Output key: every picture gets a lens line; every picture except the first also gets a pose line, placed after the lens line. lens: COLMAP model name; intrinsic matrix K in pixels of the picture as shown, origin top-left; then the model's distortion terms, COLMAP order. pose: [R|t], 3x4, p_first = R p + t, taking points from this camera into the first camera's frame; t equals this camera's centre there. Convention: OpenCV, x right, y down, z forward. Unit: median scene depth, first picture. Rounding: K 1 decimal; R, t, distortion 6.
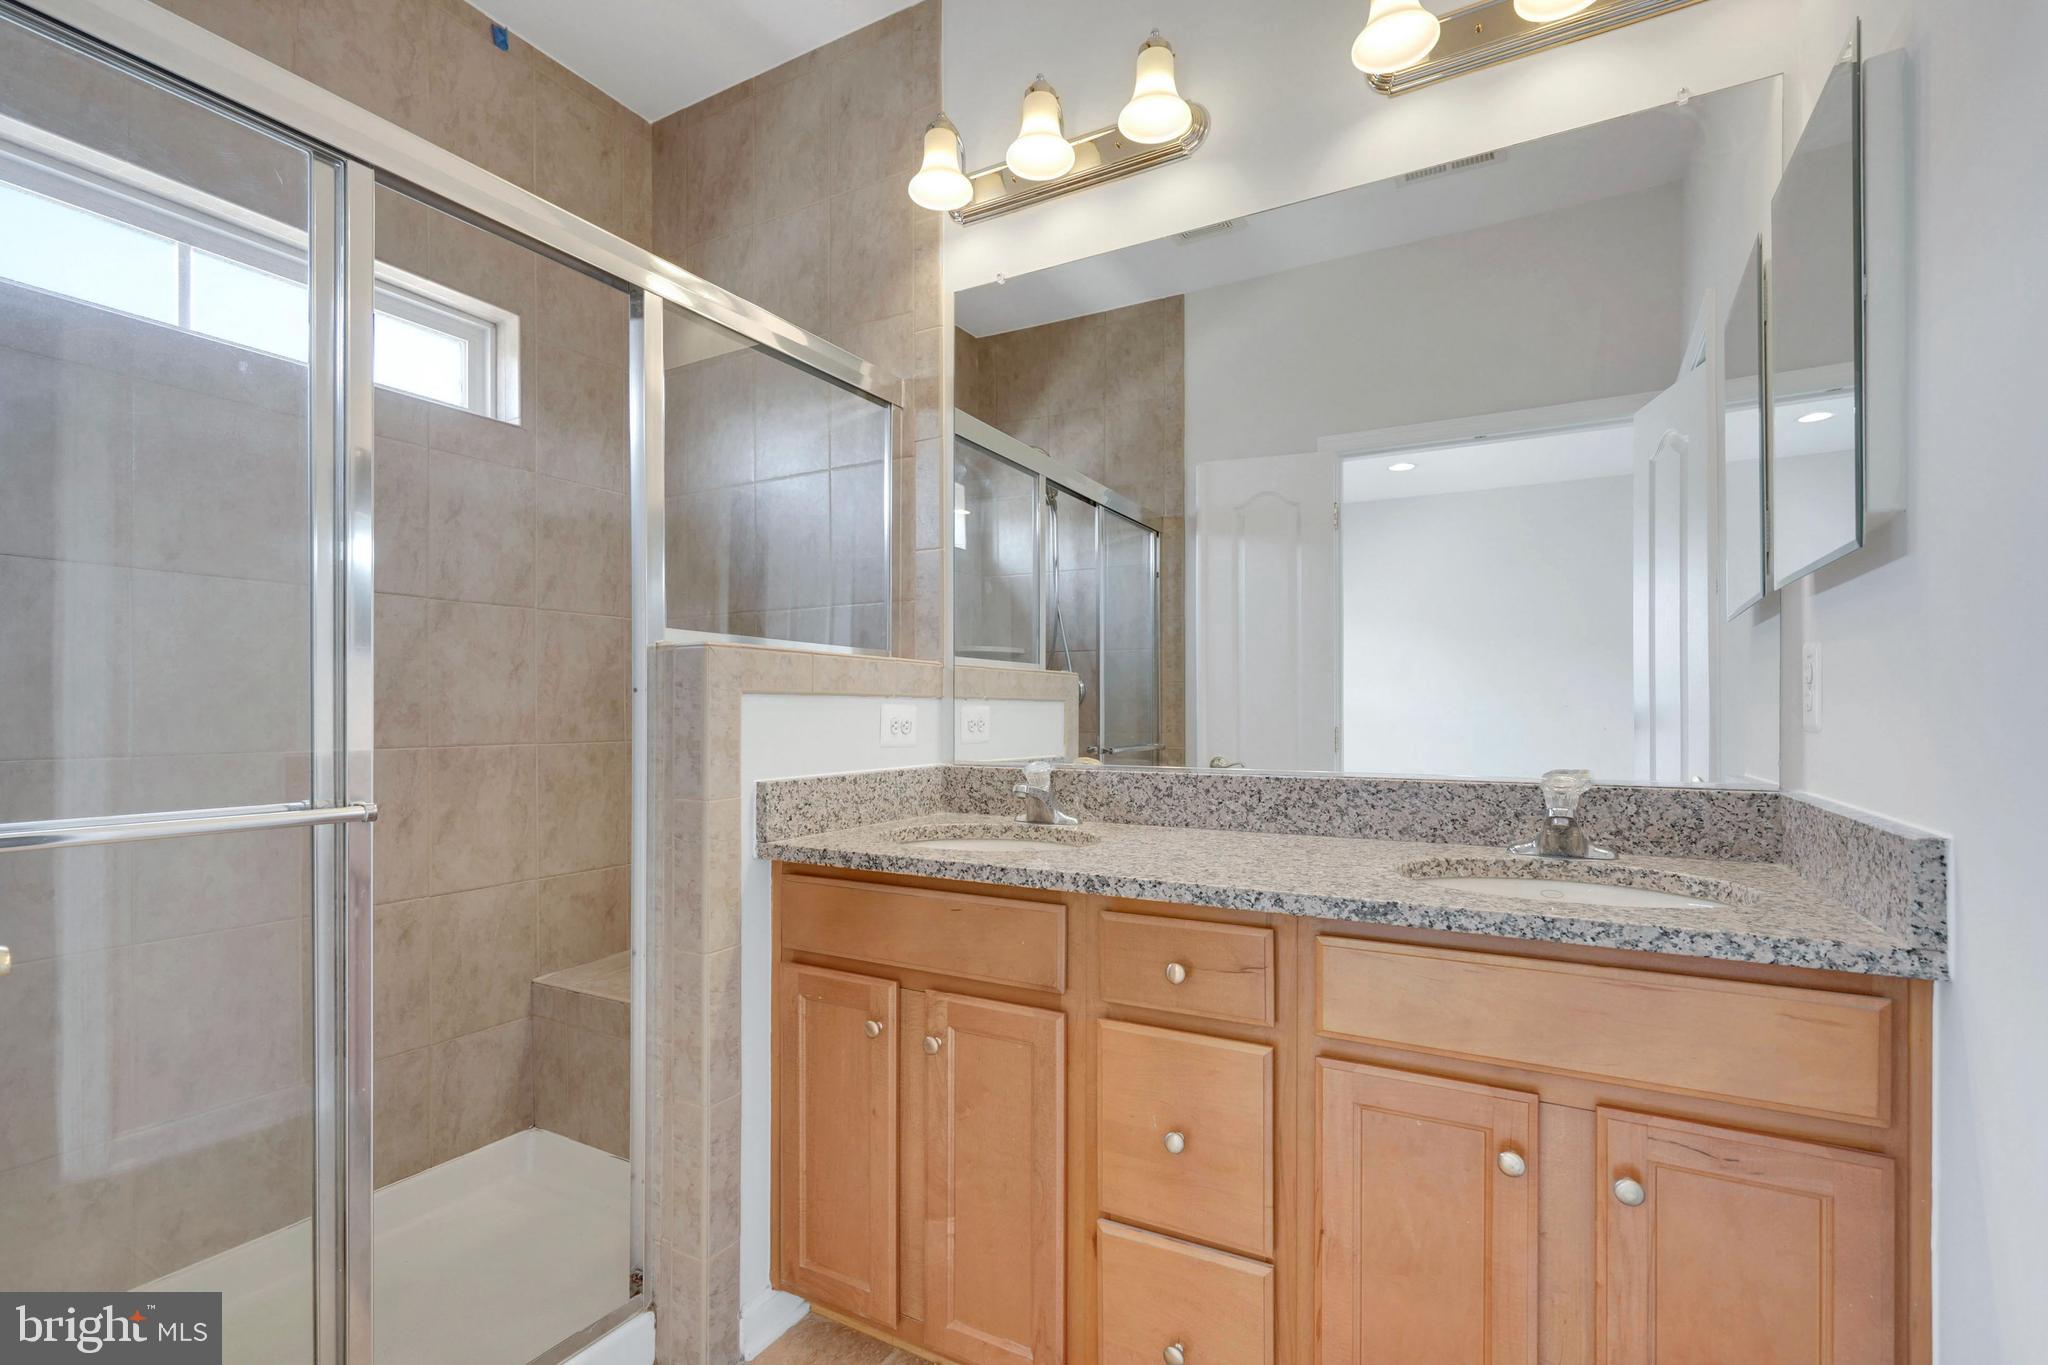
lens RADIAL K [[936.8, 0, 1018.9], [0, 936.8, 720.8], [0, 0, 1]] dist [-0.003002, 0.004365]
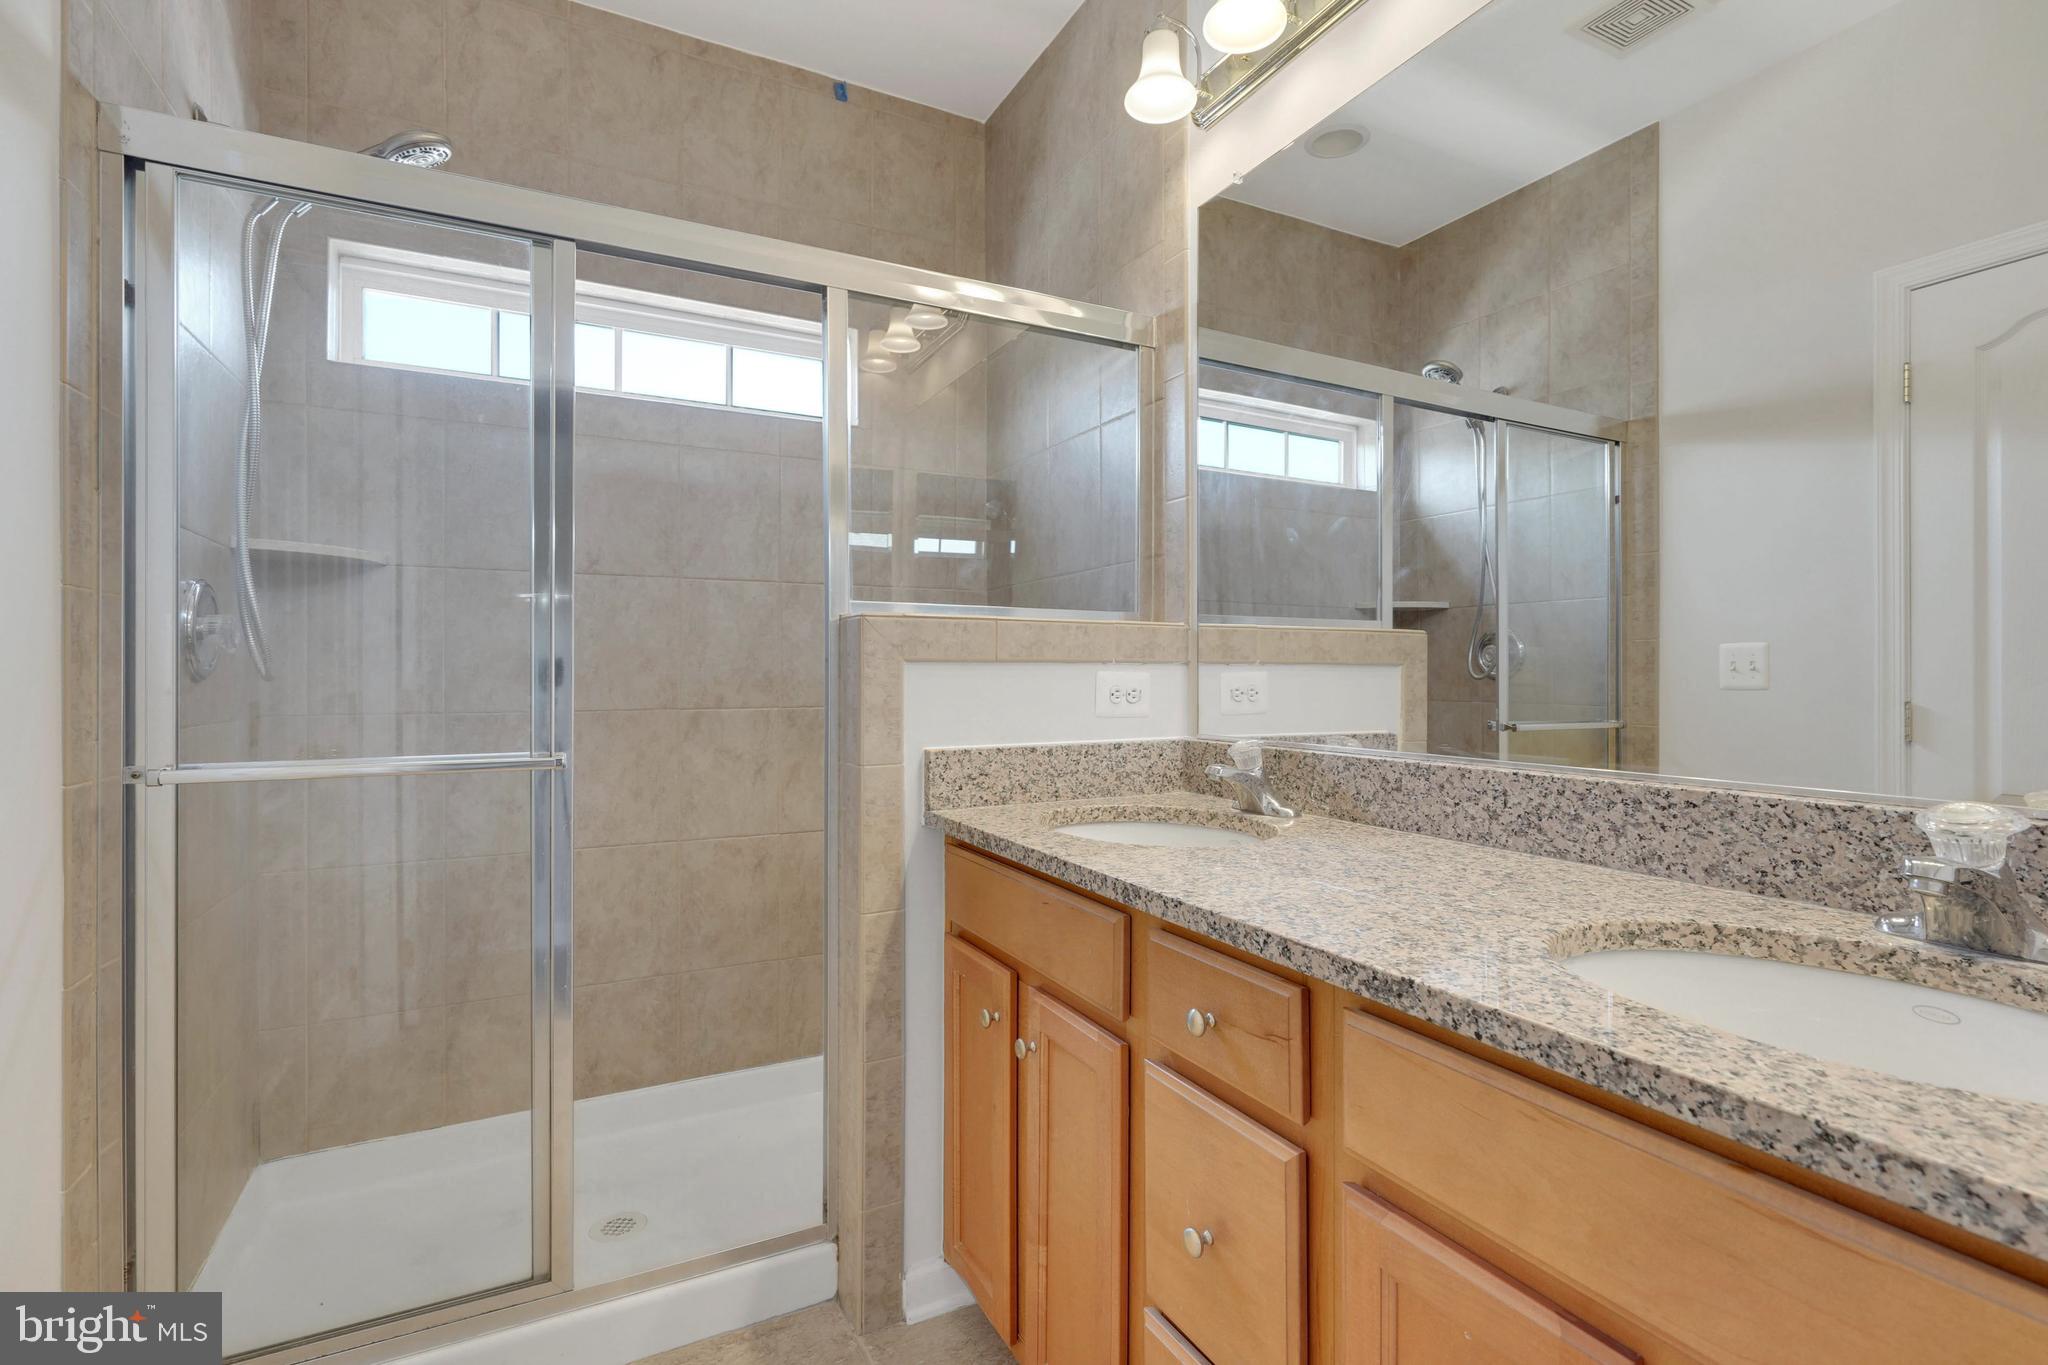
lens RADIAL K [[942.9, 0, 1022.9], [0, 942.9, 679.4], [0, 0, 1]] dist [0.000131, 0.000475]
pose [[0.842494, 0.001982, -0.538701, 0.339725], [-0.004343, 0.999986, -0.003112, -0.007315], [0.538688, 0.004962, 0.842491, 0.195818]]
